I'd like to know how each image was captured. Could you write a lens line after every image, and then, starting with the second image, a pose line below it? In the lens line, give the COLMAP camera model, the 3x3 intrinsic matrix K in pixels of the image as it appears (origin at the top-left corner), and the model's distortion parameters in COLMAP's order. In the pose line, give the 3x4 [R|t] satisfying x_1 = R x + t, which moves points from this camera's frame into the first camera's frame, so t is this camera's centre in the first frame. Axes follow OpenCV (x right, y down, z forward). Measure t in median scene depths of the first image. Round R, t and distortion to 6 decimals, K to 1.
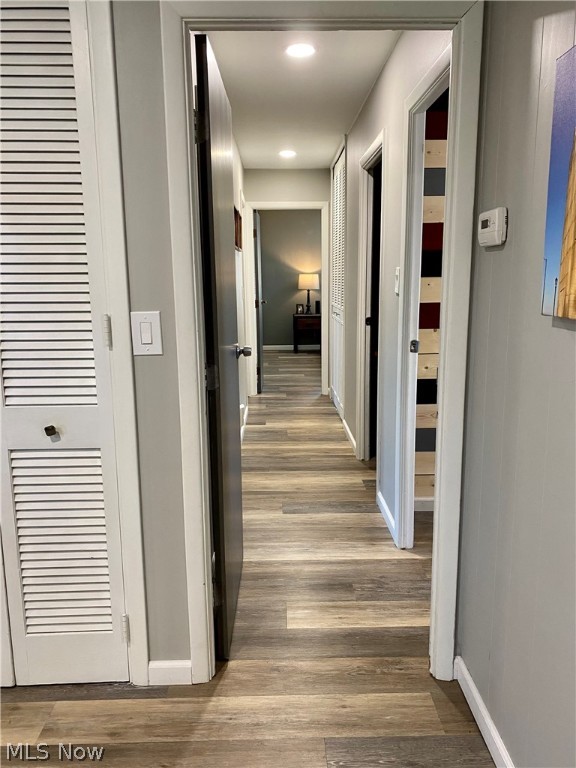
lens RADIAL K [[565.8, 0, 288.0], [0, 565.8, 384.0], [0, 0, 1]] dist [0.058113, 0.000060]
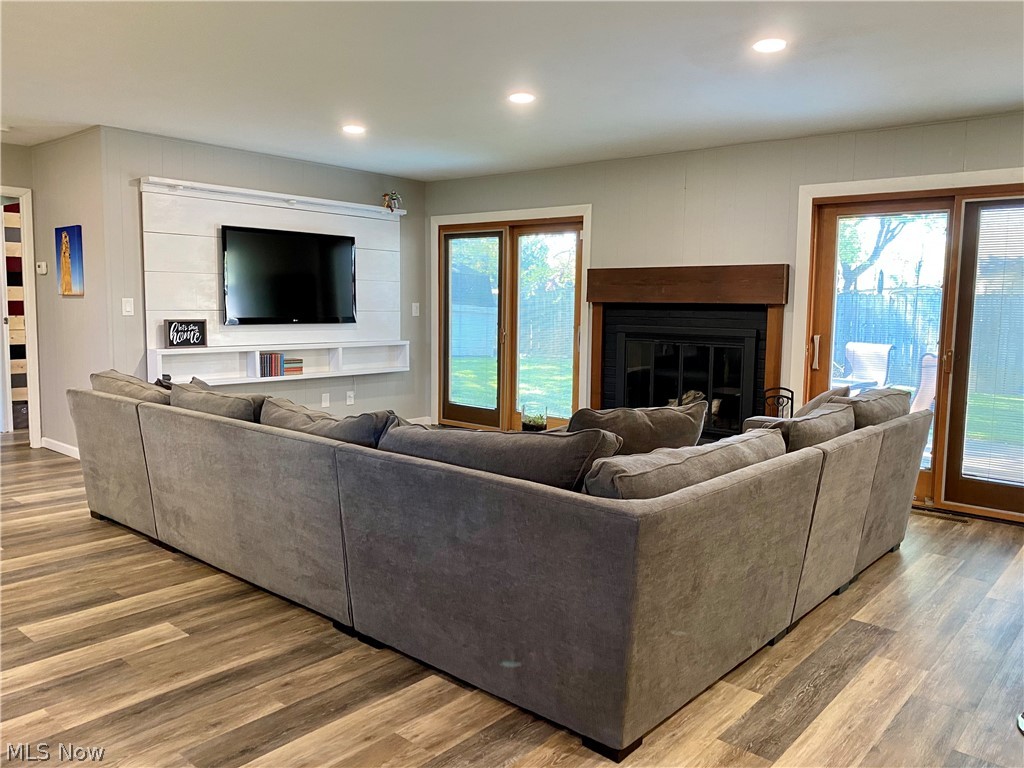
lens RADIAL K [[754.3, 0, 515.9], [0, 754.3, 380.1], [0, 0, 1]] dist [0.058113, 0.000060]
pose [[0.692130, -0.030910, 0.721111, -0.427338], [0.081787, 0.996006, -0.035807, 0.326635], [-0.717124, 0.083761, 0.691894, -1.812488]]
